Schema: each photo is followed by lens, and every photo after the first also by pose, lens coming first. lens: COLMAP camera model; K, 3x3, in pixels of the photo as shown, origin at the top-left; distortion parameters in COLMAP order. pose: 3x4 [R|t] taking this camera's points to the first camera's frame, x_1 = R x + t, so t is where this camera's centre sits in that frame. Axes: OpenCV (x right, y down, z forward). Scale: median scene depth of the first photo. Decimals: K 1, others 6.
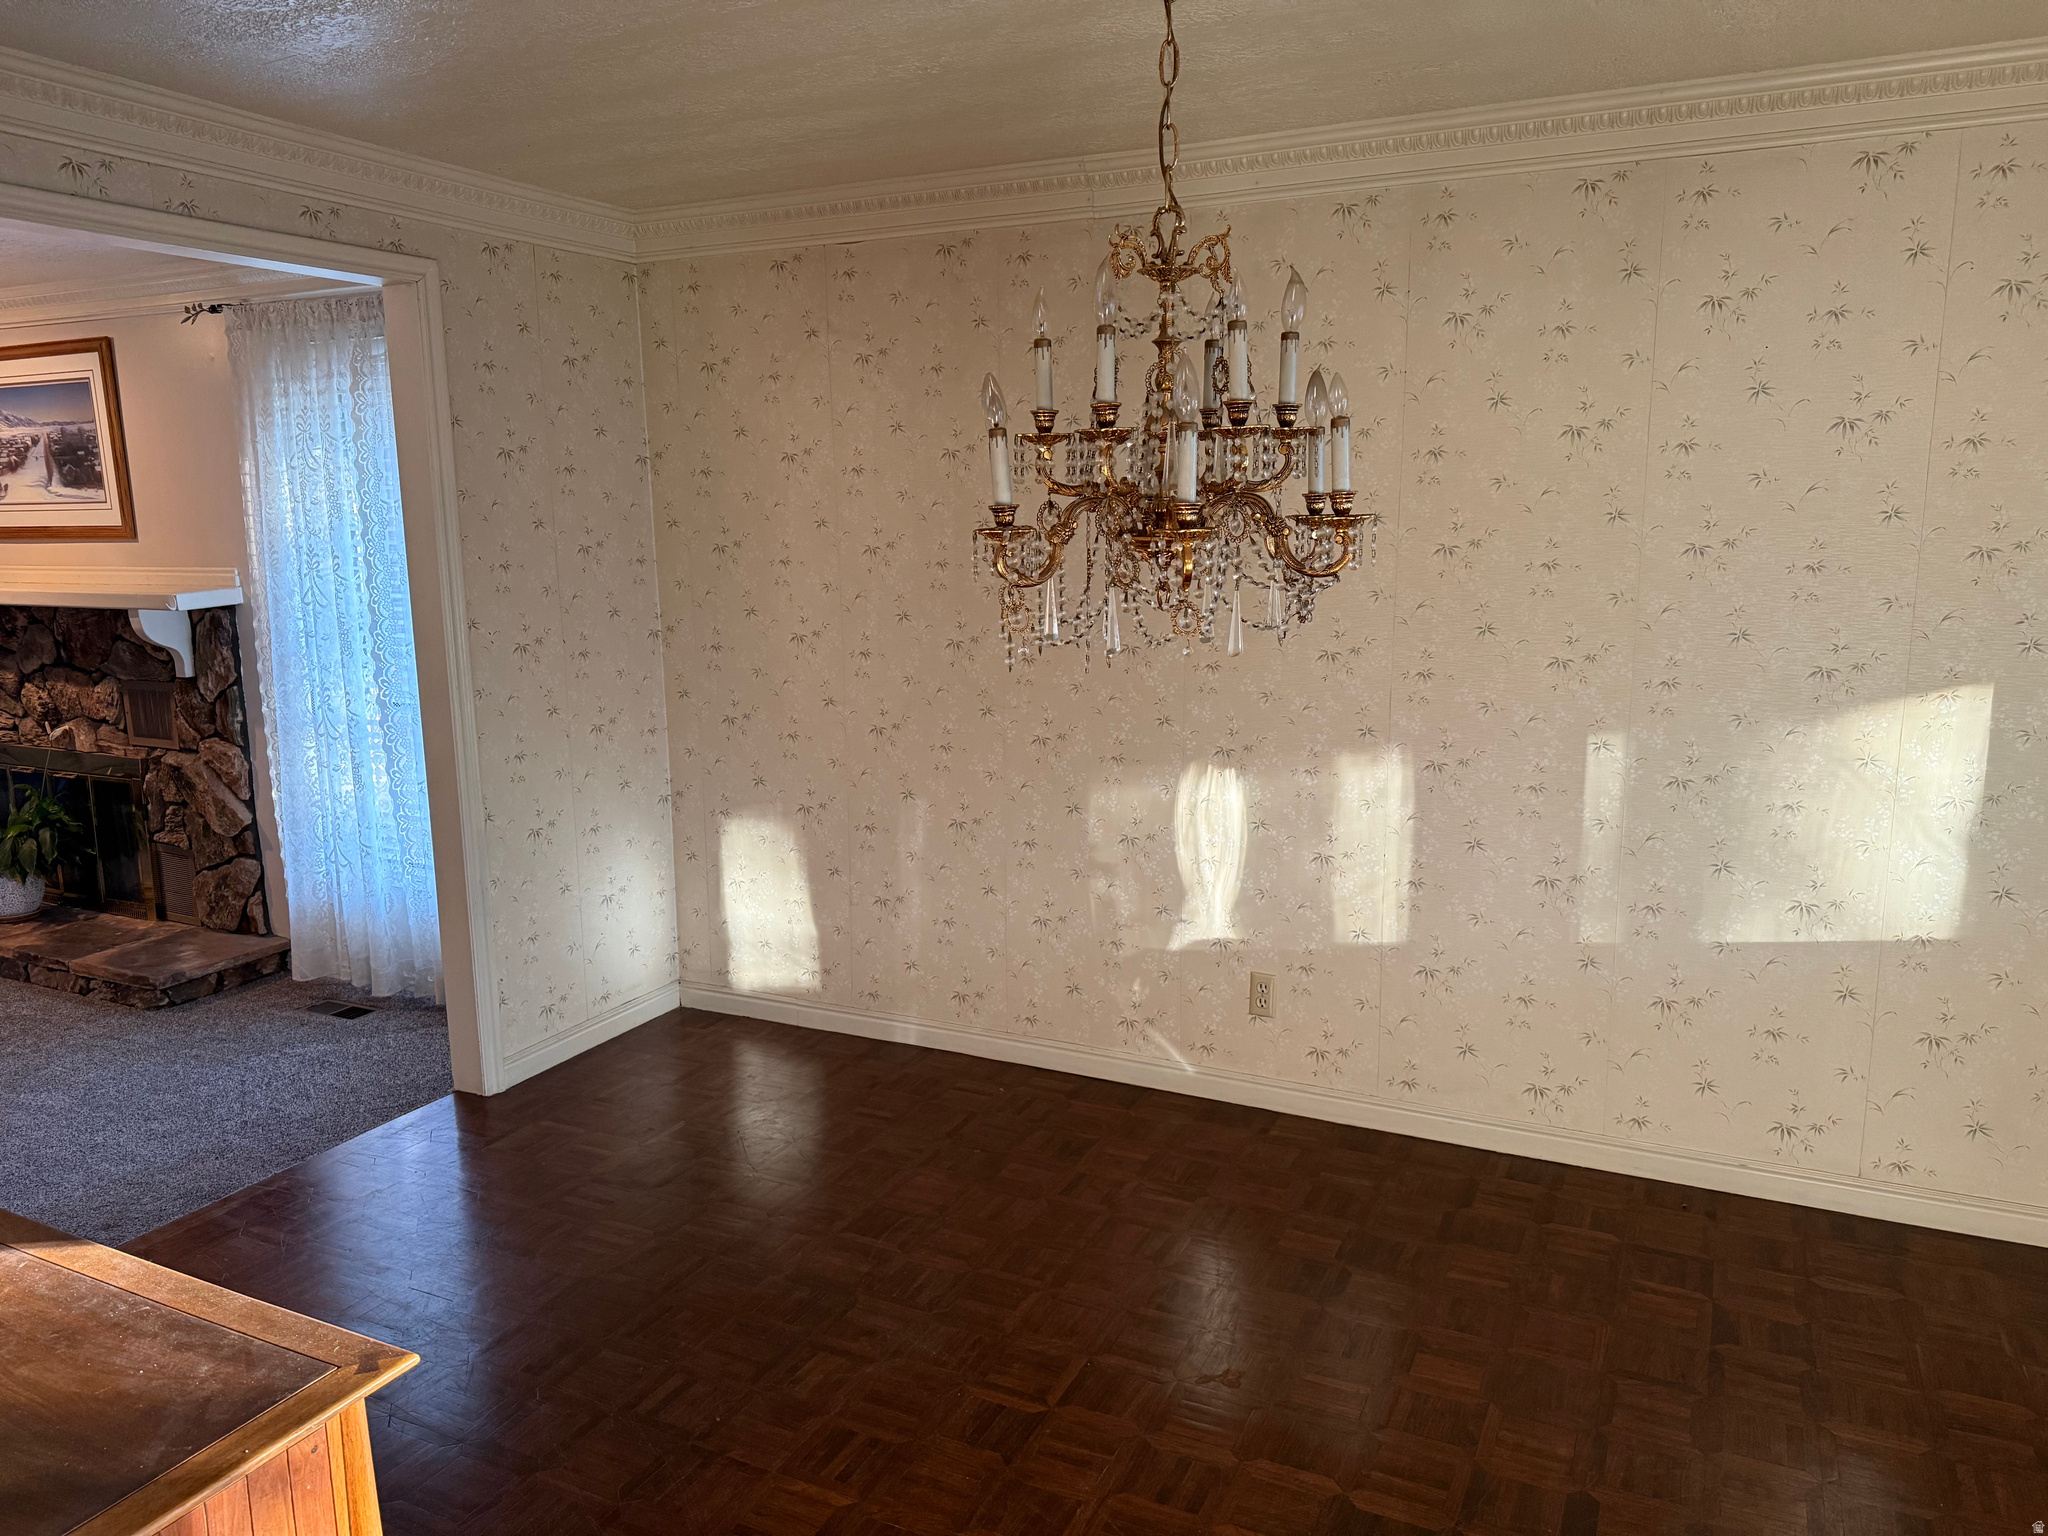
lens RADIAL K [[1431.6, 0, 1025.4], [0, 1431.6, 760.1], [0, 0, 1]] dist [0.093011, -0.115518]
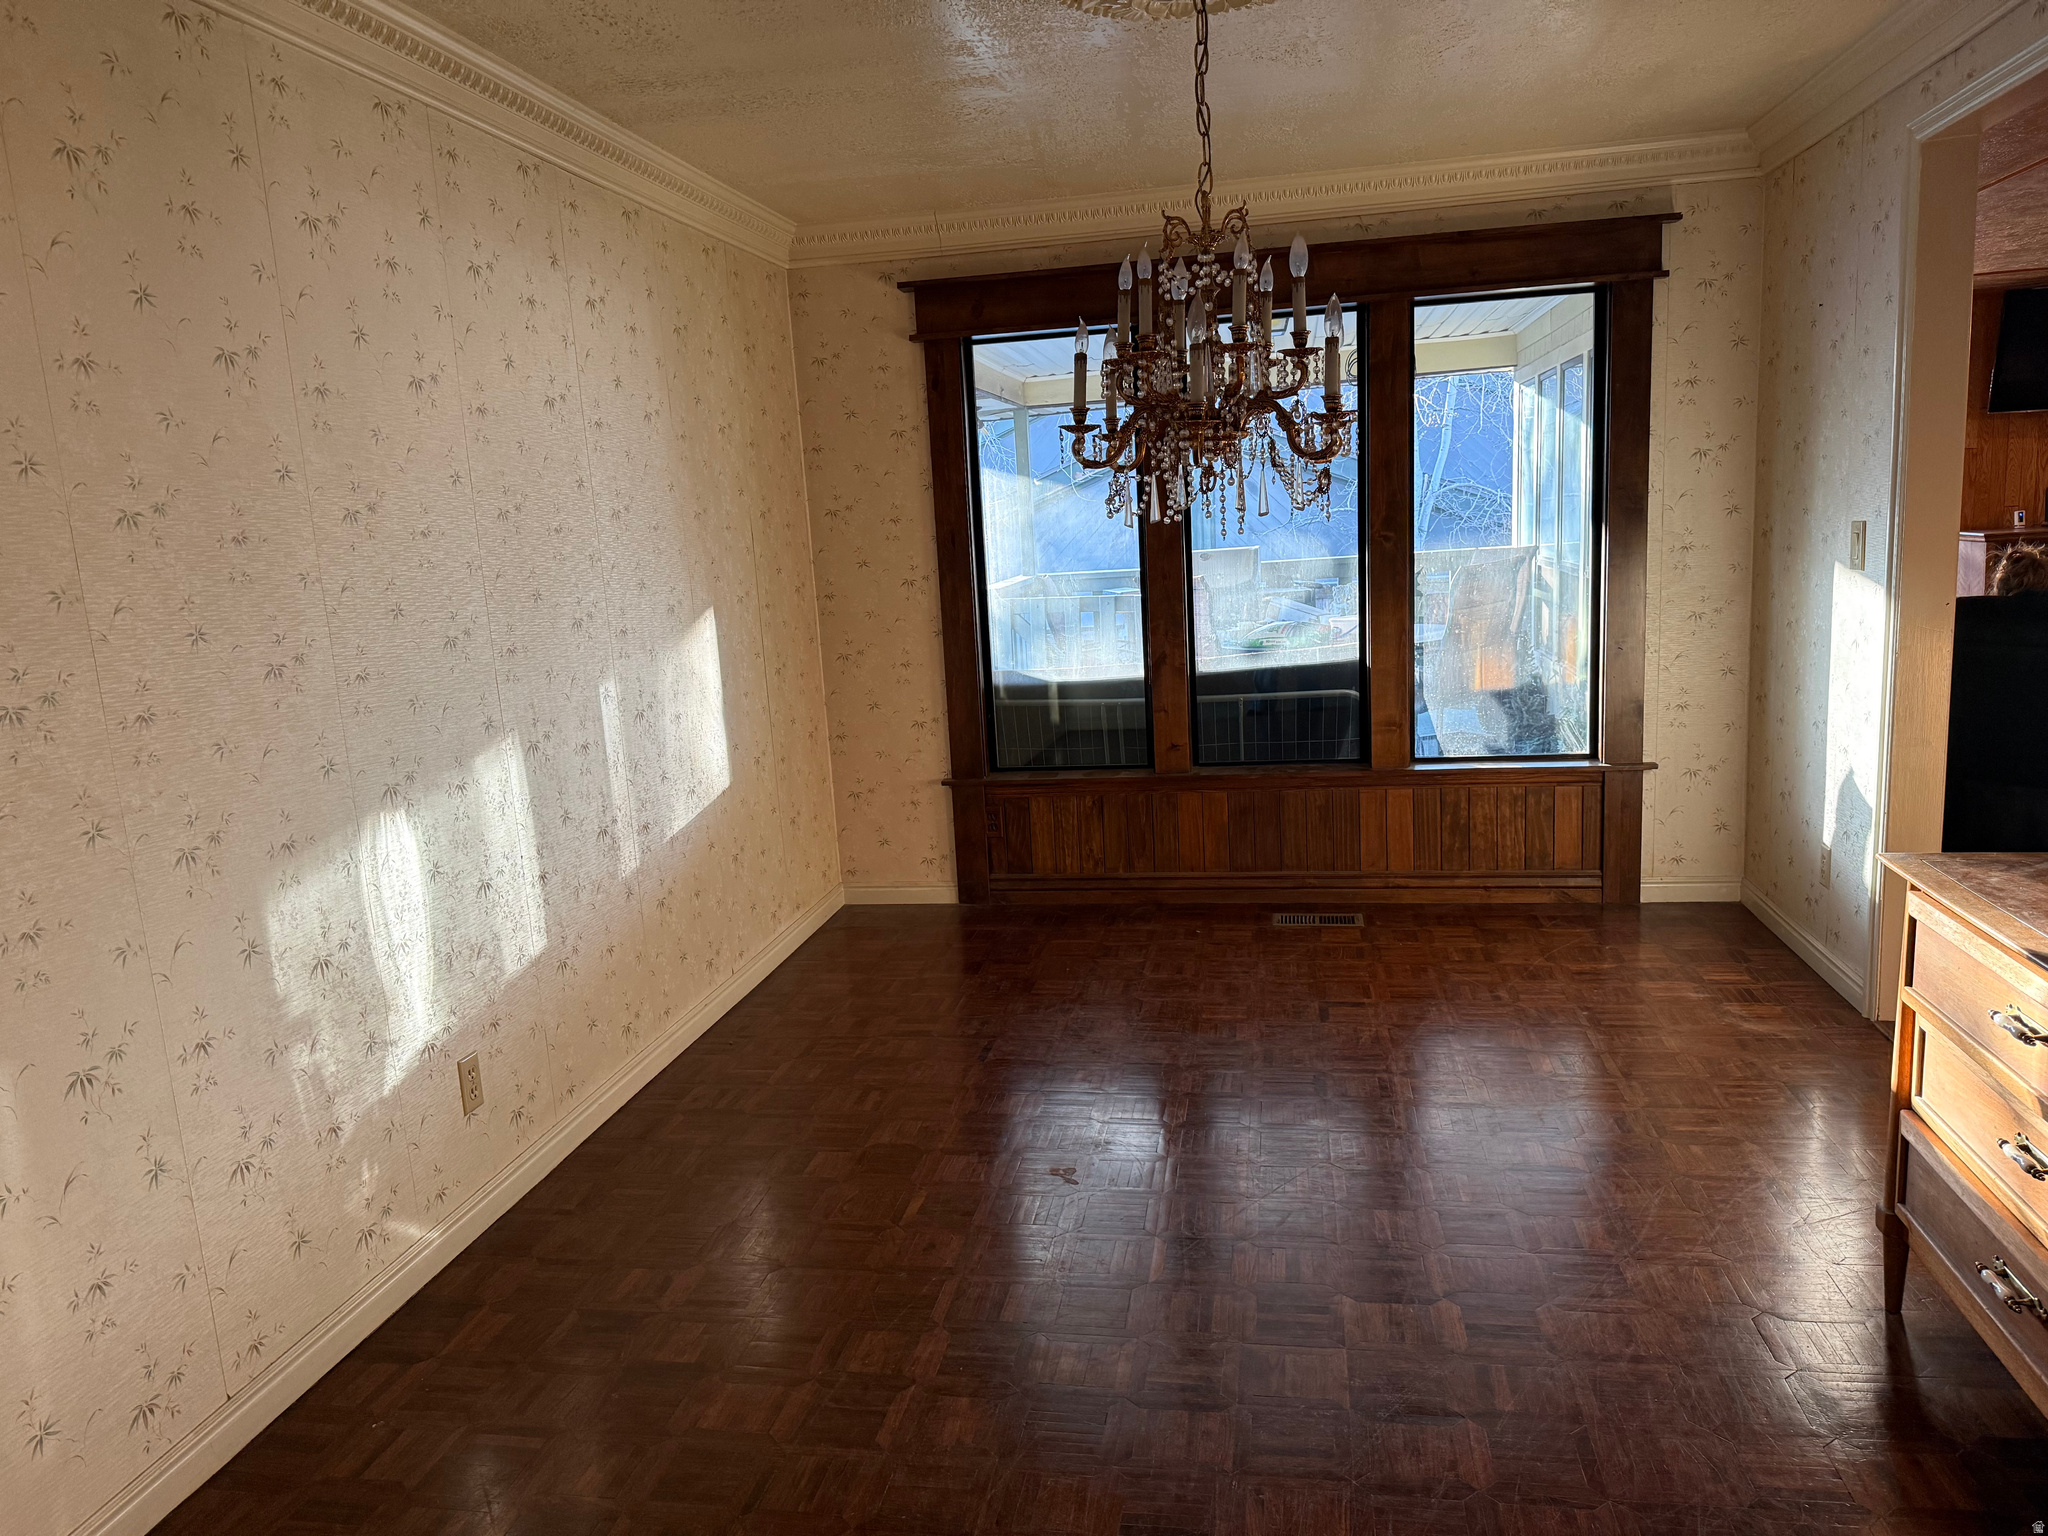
lens RADIAL K [[1424.7, 0, 1038.7], [0, 1424.7, 778.0], [0, 0, 1]] dist [0.090548, -0.124138]
pose [[-0.249713, -0.152611, 0.956218, -0.632501], [0.224379, 0.951506, 0.210455, -0.090324], [-0.941964, 0.267109, -0.203361, 0.820146]]
